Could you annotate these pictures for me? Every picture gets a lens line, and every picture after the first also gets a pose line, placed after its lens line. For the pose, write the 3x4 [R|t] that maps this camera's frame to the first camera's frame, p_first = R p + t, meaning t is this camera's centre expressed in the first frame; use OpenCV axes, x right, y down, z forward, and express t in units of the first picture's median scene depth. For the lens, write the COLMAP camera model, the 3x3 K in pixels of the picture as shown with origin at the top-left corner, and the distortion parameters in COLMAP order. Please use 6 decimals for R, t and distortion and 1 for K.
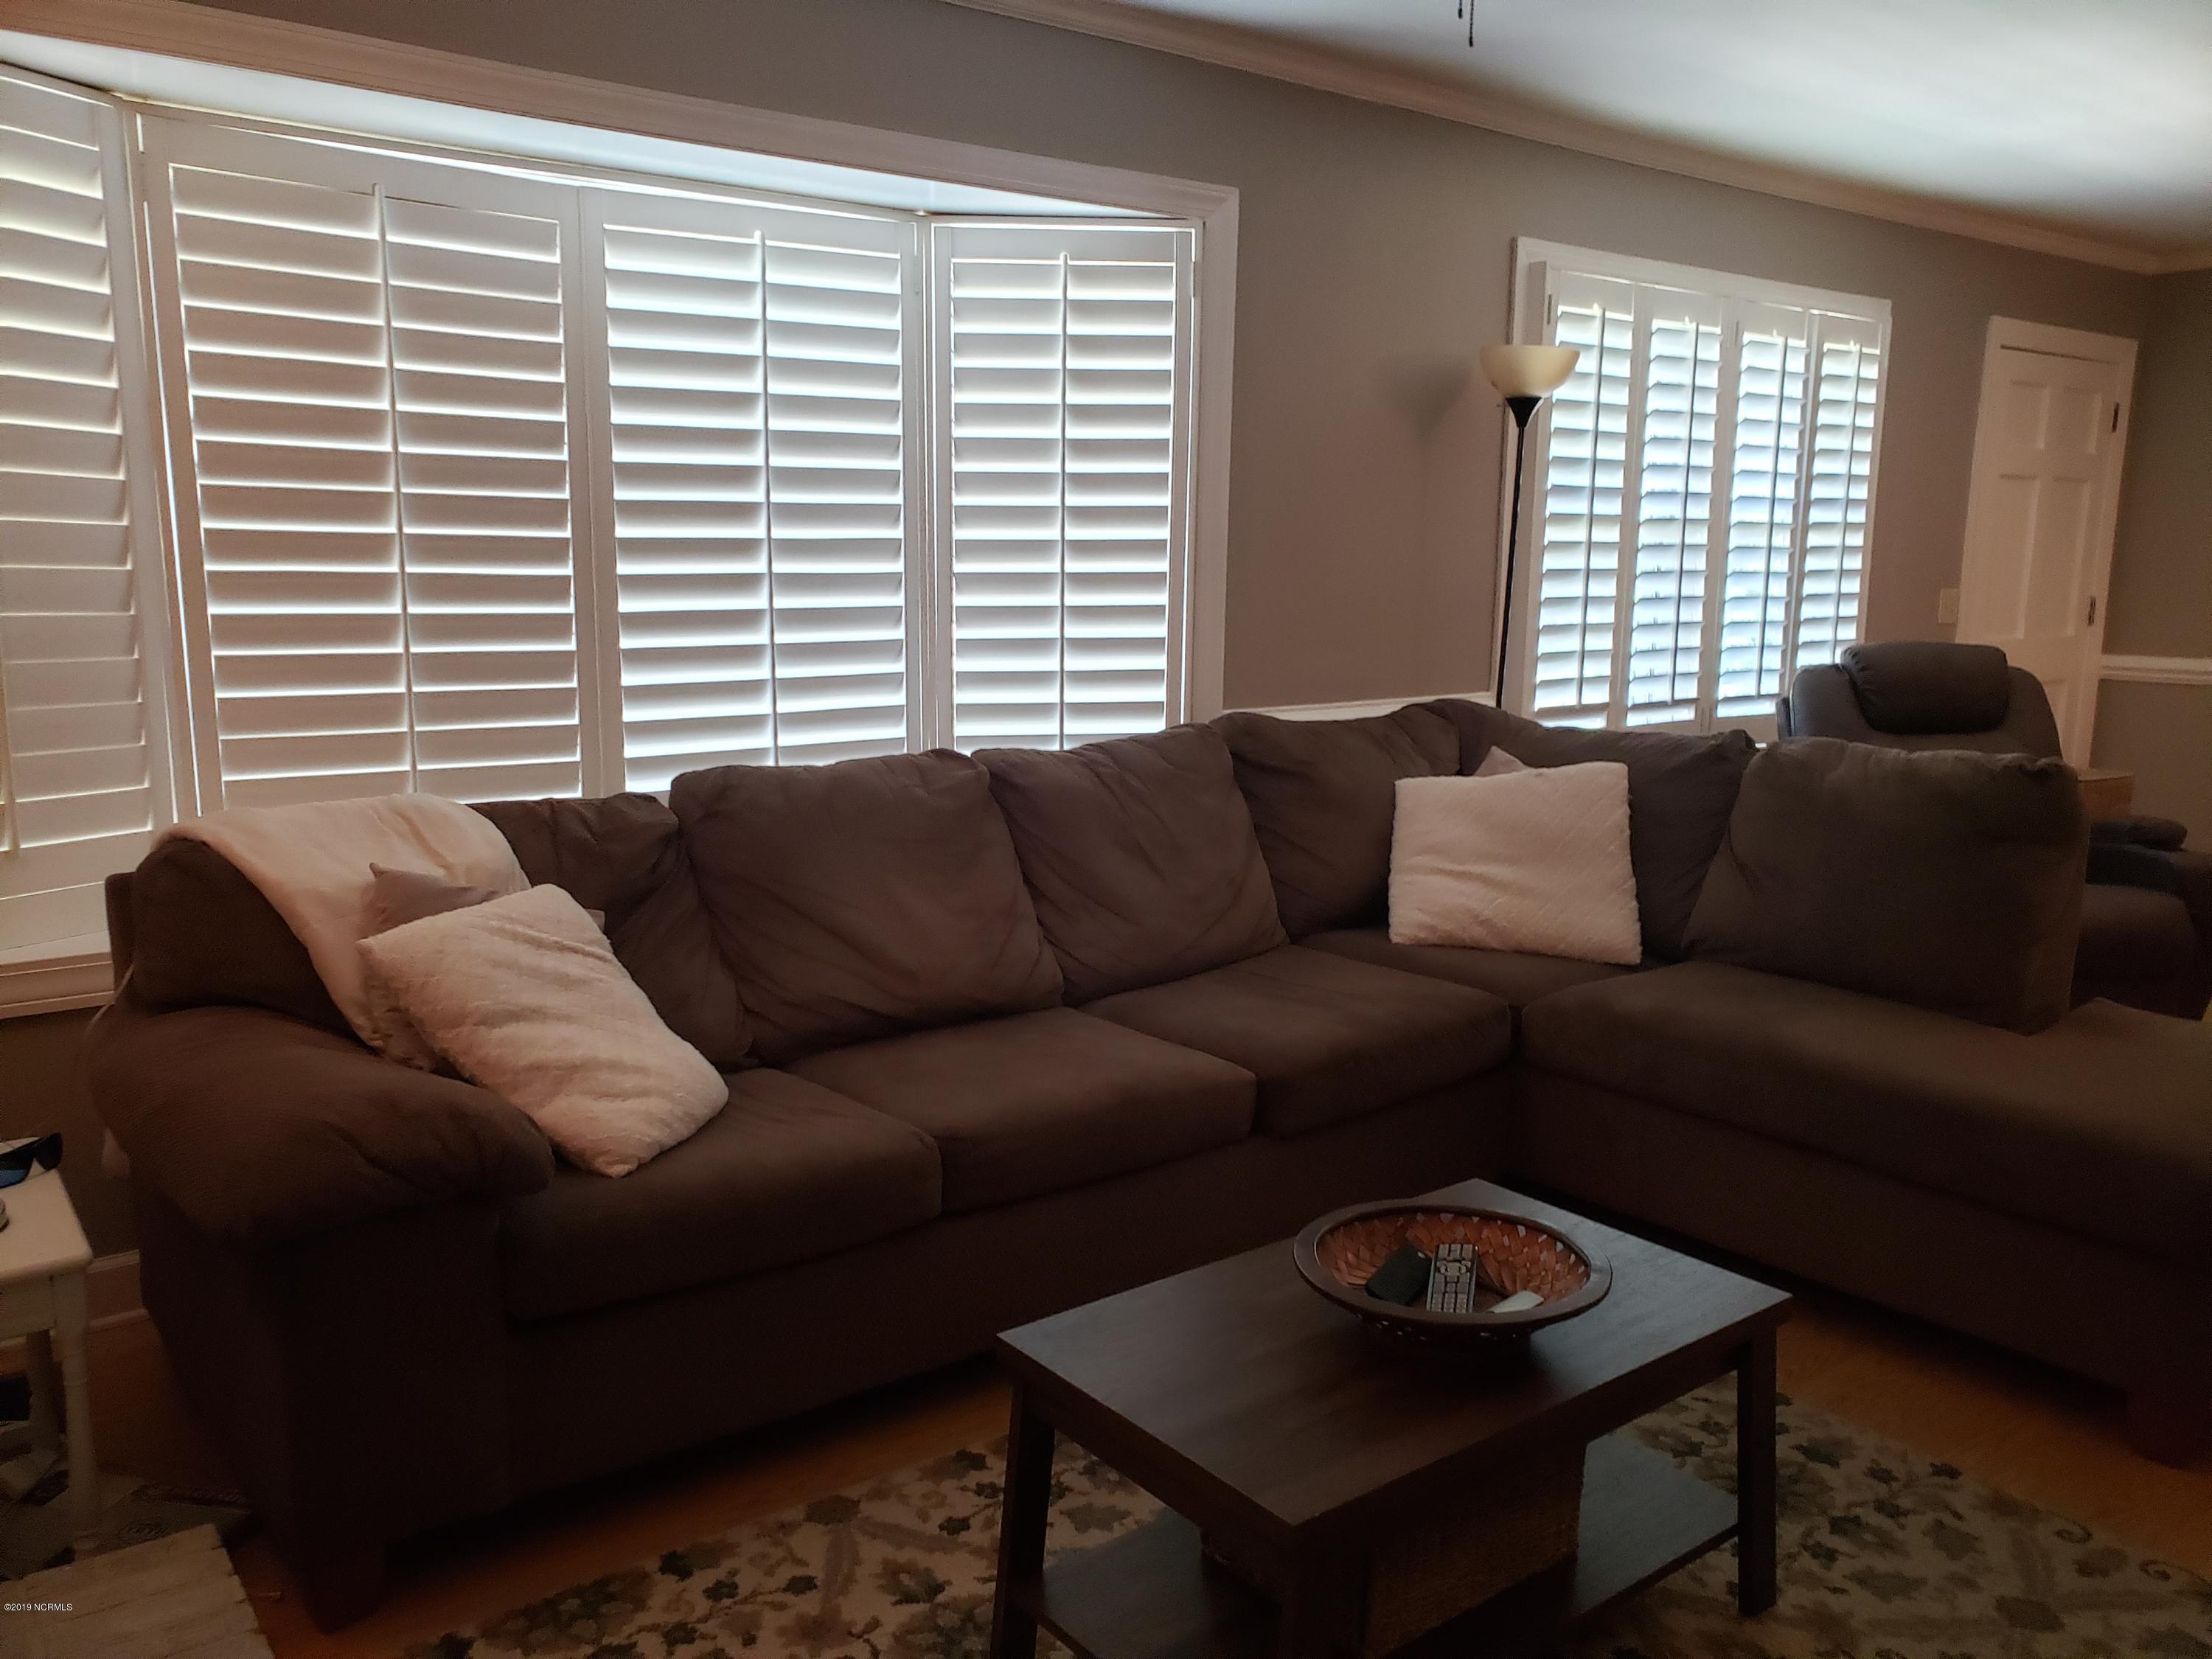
lens RADIAL K [[1696.4, 0, 1099.0], [0, 1696.4, 844.4], [0, 0, 1]] dist [0.019769, -0.009677]
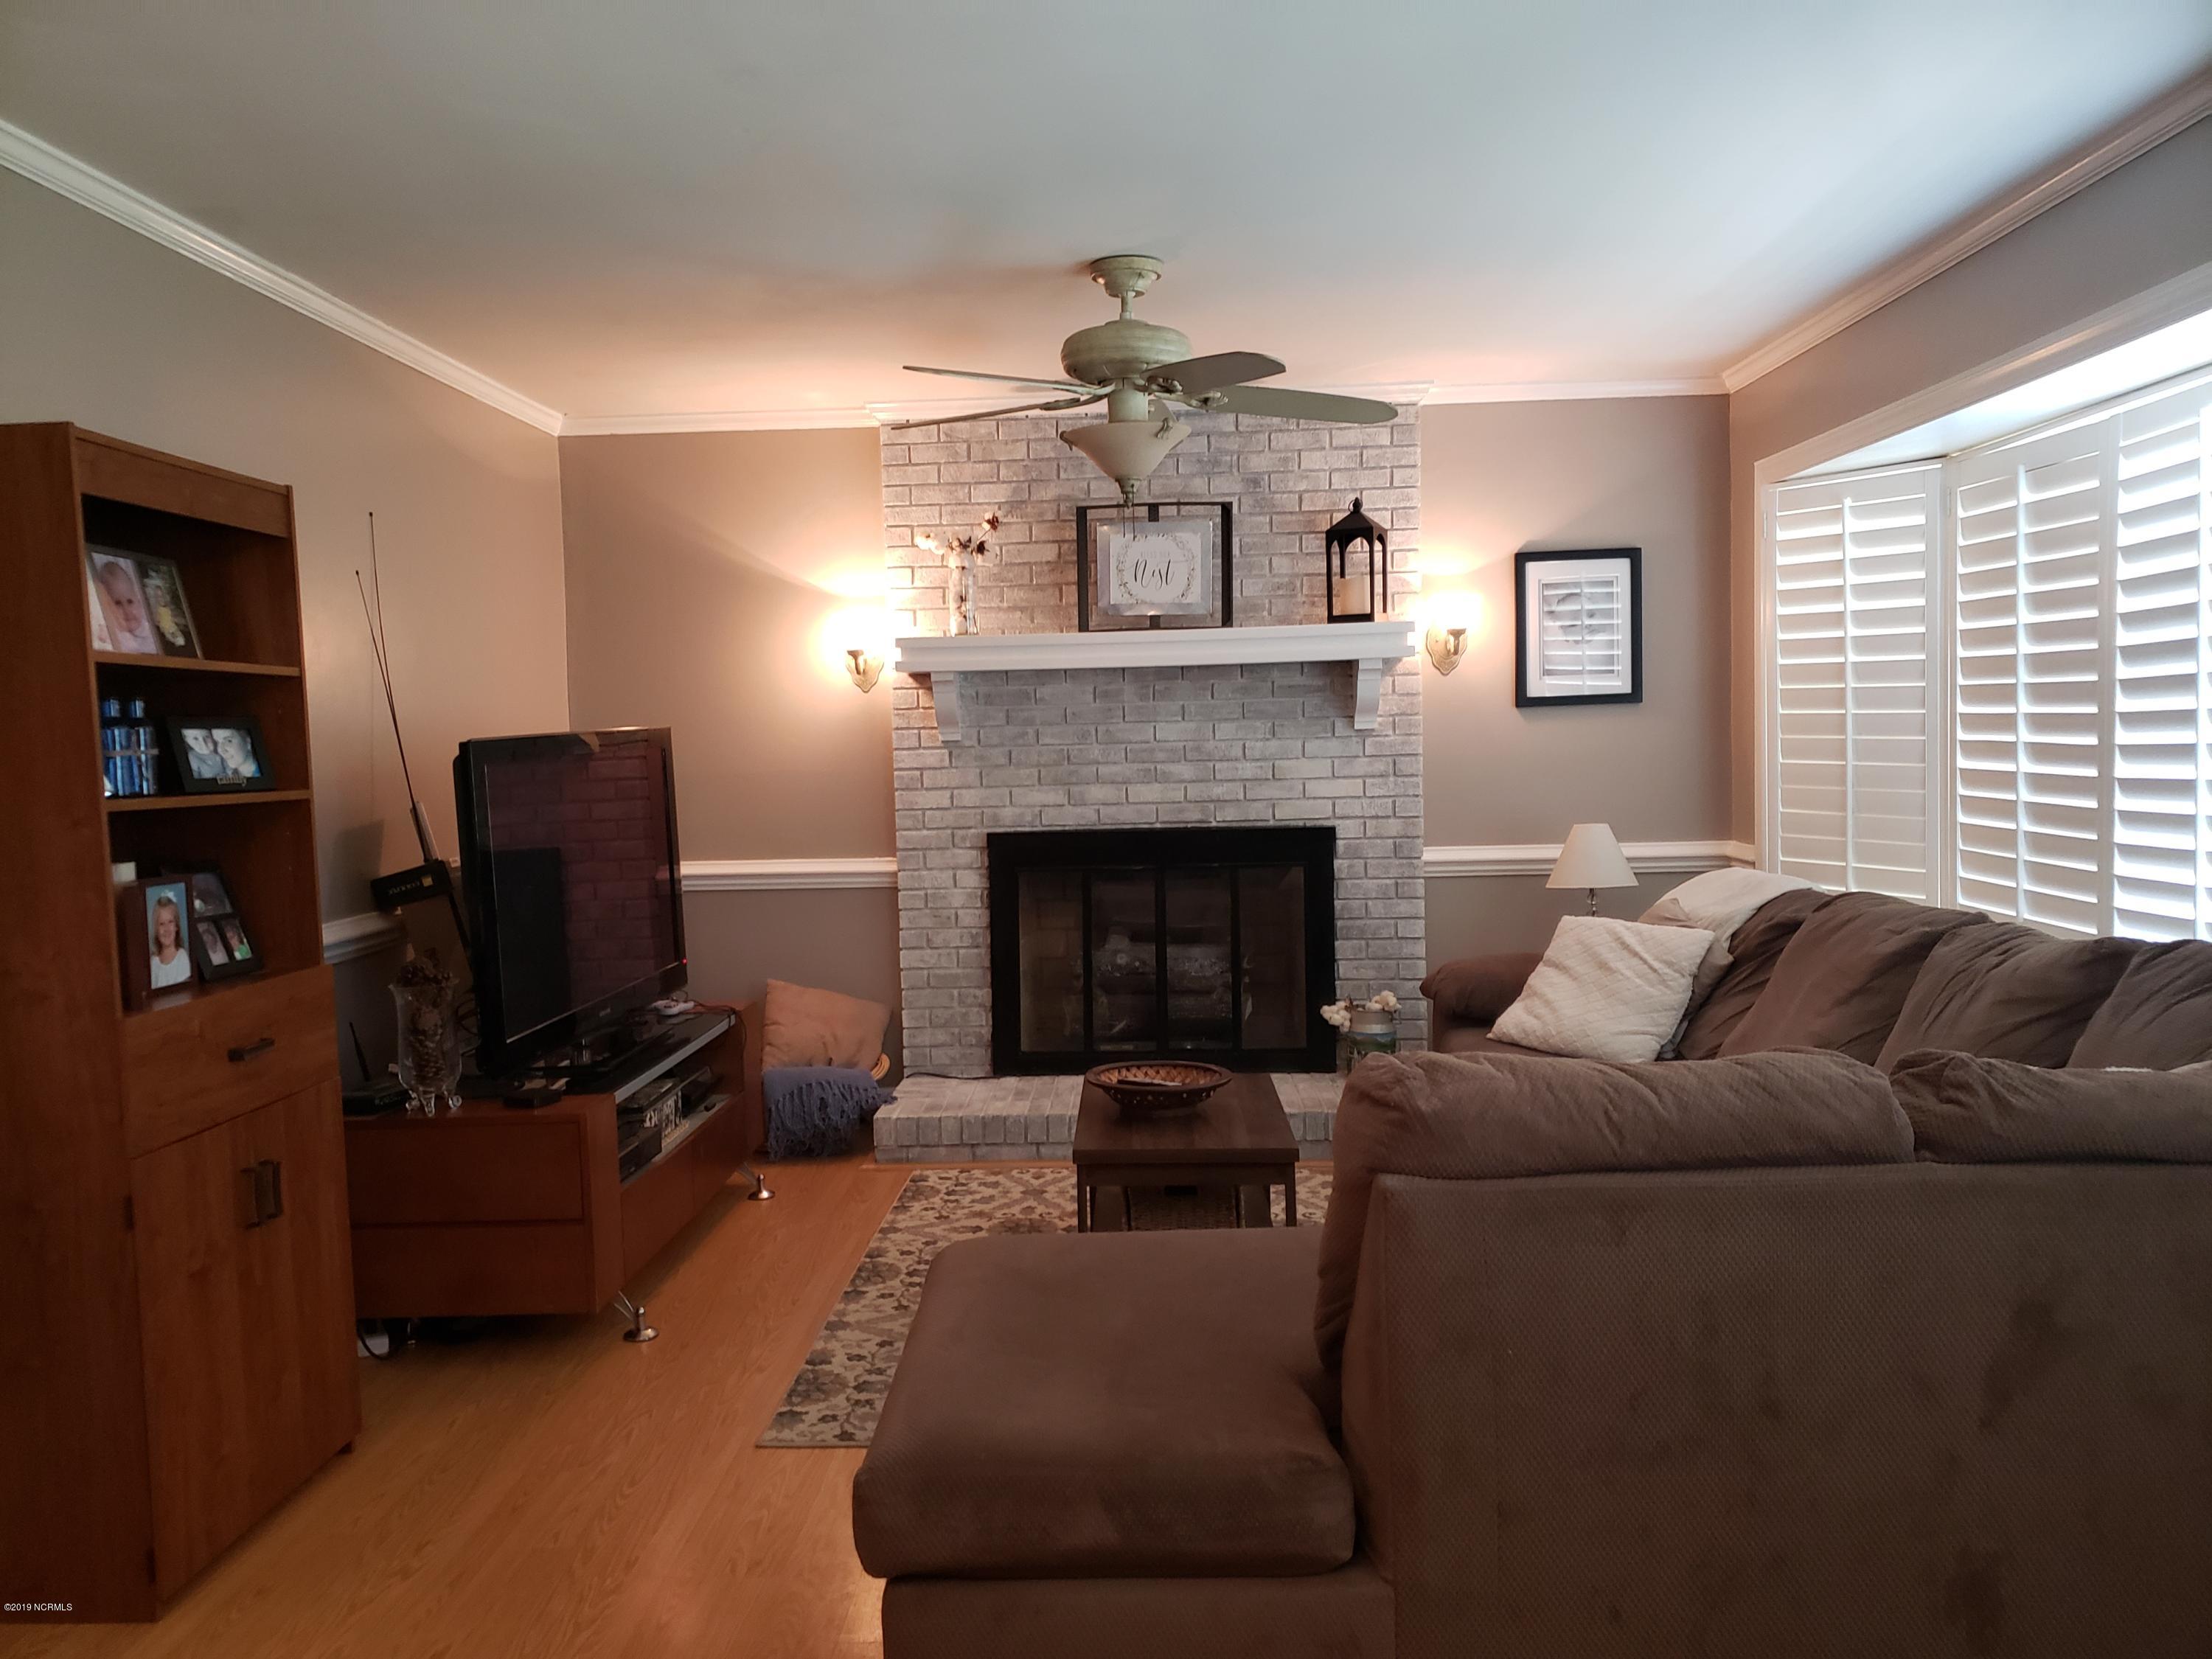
lens RADIAL K [[1679.5, 0, 1096.0], [0, 1679.5, 832.4], [0, 0, 1]] dist [0.144958, -0.325422]
pose [[-0.627941, 0.053913, -0.776392, 0.872248], [-0.110258, 0.981373, 0.157323, -0.175003], [0.770411, 0.184393, -0.610300, 1.011487]]
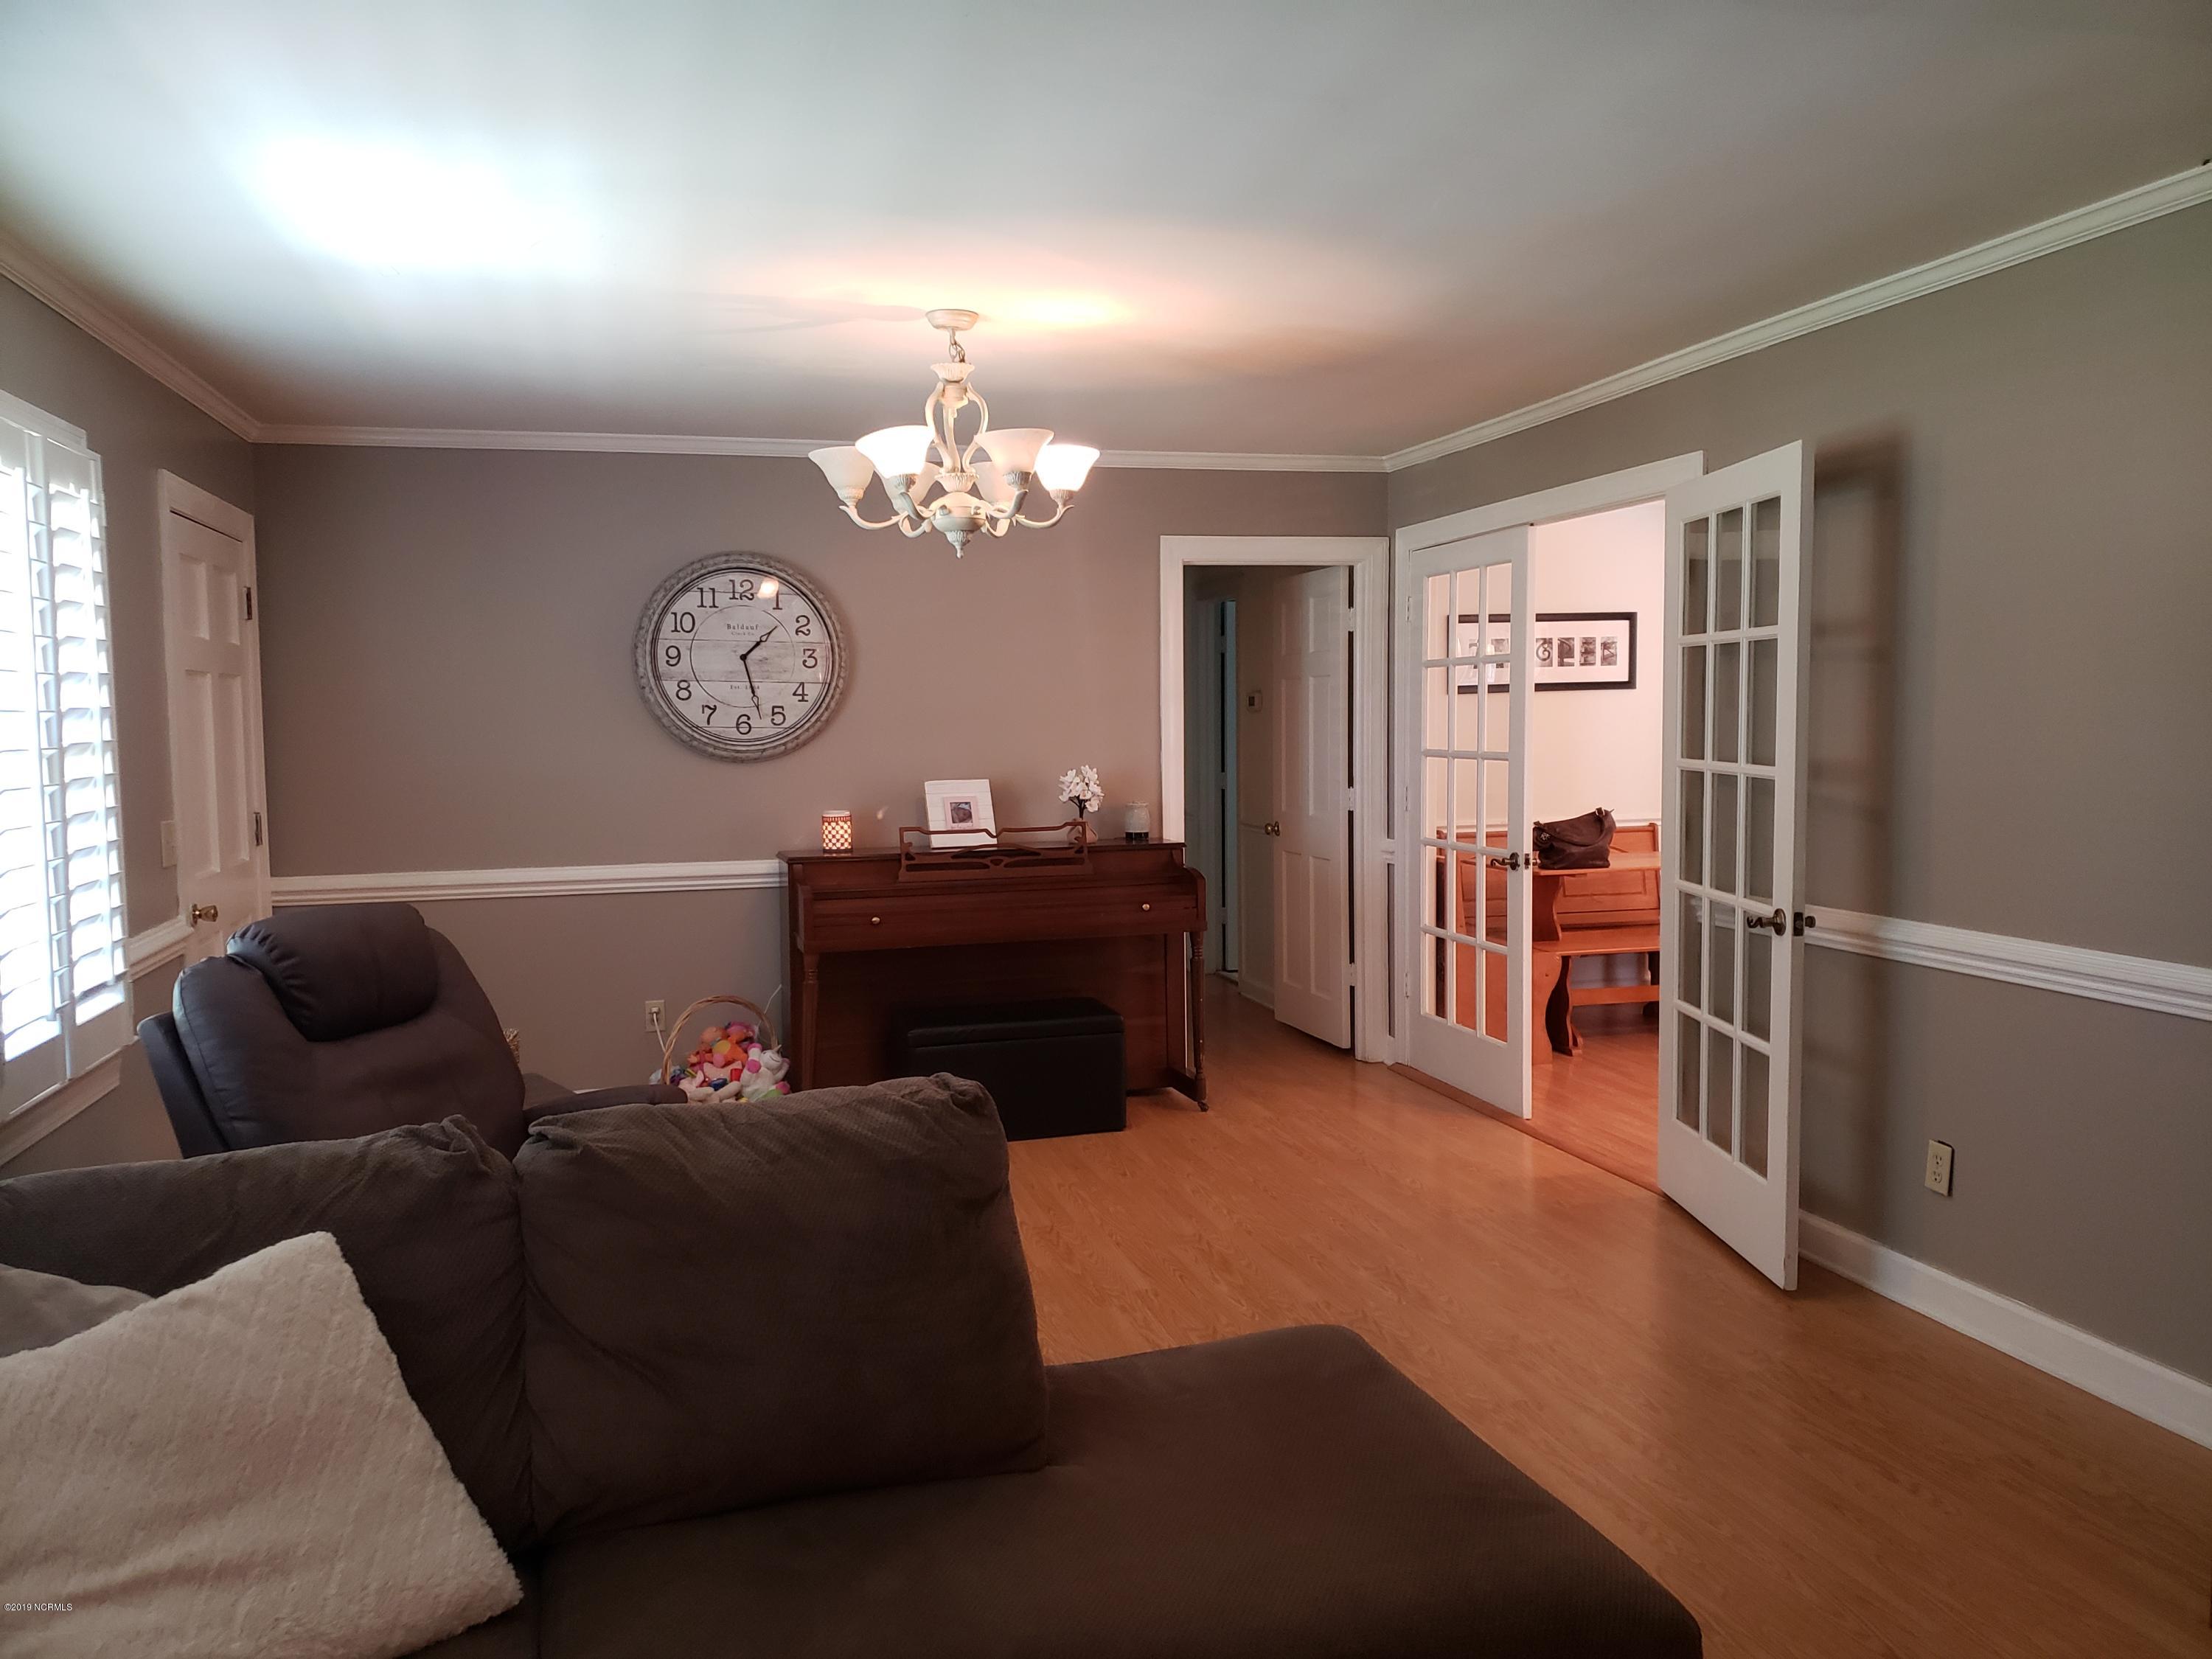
lens RADIAL K [[1691.3, 0, 1135.8], [0, 1691.3, 835.7], [0, 0, 1]] dist [0.112961, -0.129520]
pose [[0.346414, -0.079283, 0.934725, -0.100240], [0.174195, 0.984529, 0.018950, -0.134080], [-0.921766, 0.156260, 0.354866, 0.545467]]
